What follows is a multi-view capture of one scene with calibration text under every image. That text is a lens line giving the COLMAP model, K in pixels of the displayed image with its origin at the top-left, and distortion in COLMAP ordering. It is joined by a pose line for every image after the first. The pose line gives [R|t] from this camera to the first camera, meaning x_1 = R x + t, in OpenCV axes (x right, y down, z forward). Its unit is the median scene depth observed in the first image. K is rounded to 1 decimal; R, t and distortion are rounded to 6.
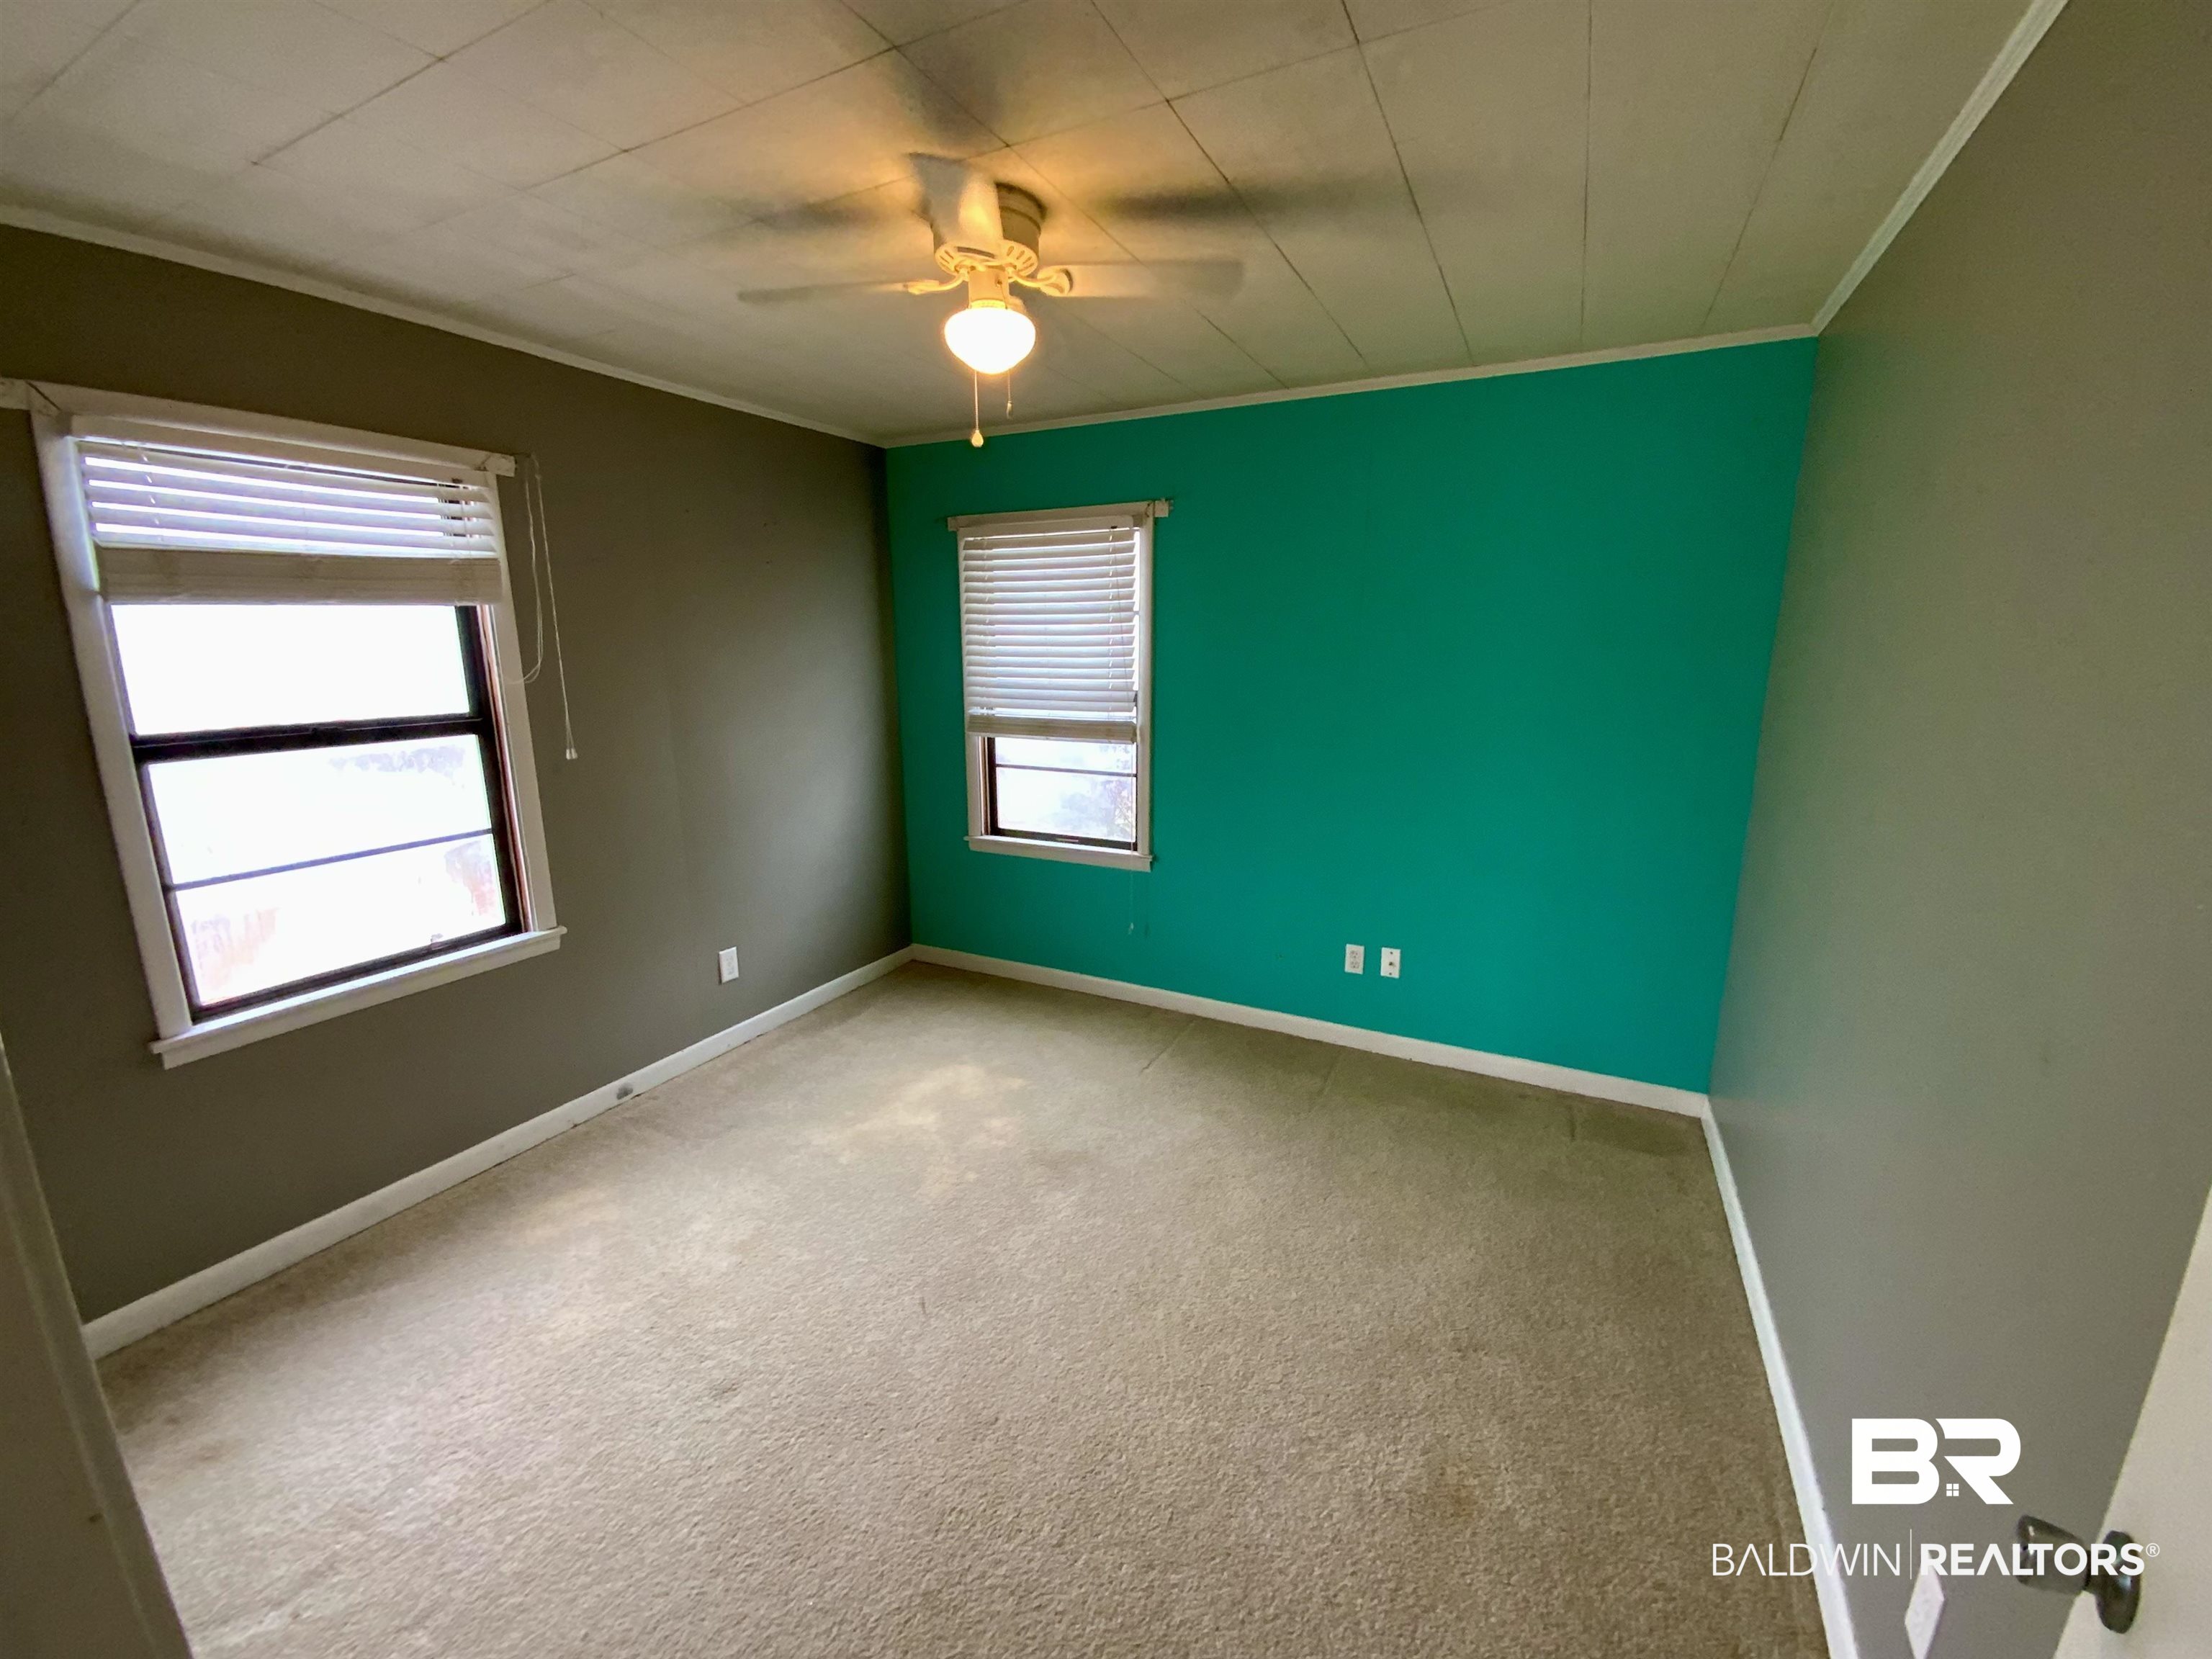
lens RADIAL K [[903.0, 0, 1103.5], [0, 903.0, 823.1], [0, 0, 1]] dist [0.003756, -0.007025]
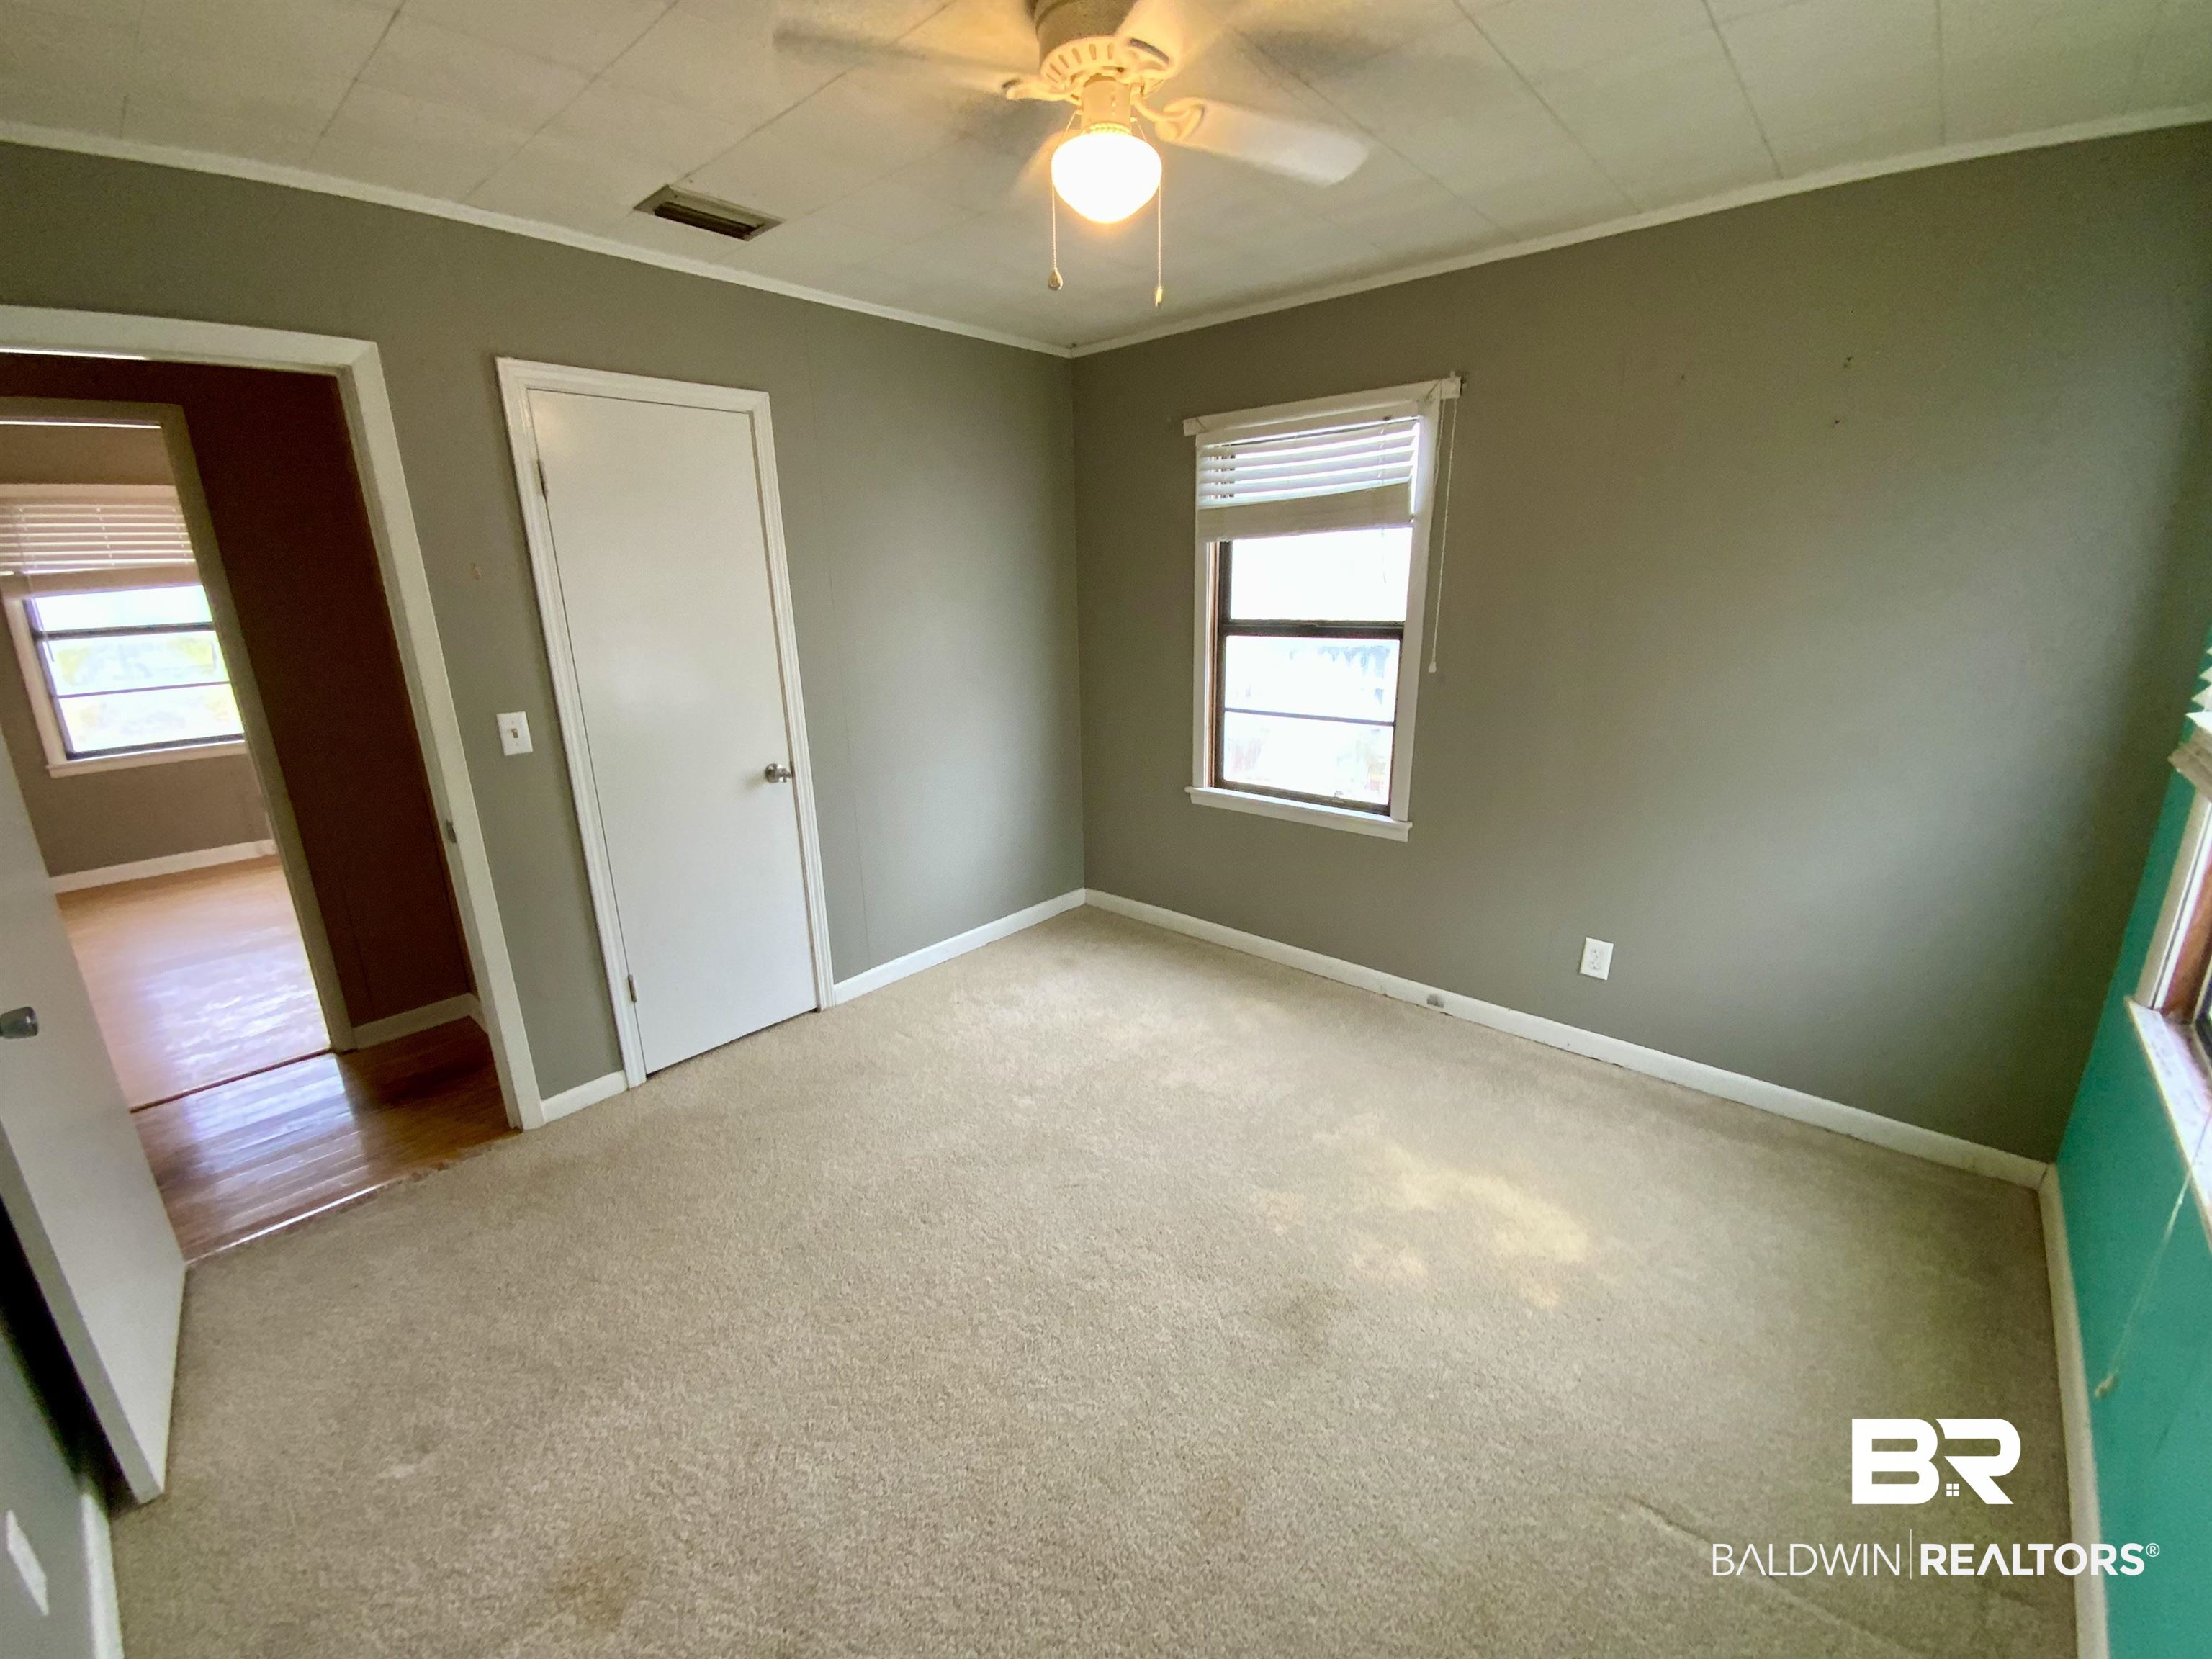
lens RADIAL K [[903.0, 0, 1106.2], [0, 903.0, 828.2], [0, 0, 1]] dist [0.003756, -0.007025]
pose [[-0.259066, 0.274009, -0.926177, 0.494443], [-0.168518, 0.931384, 0.322686, -0.165423], [0.951045, 0.239675, -0.195114, 0.827537]]
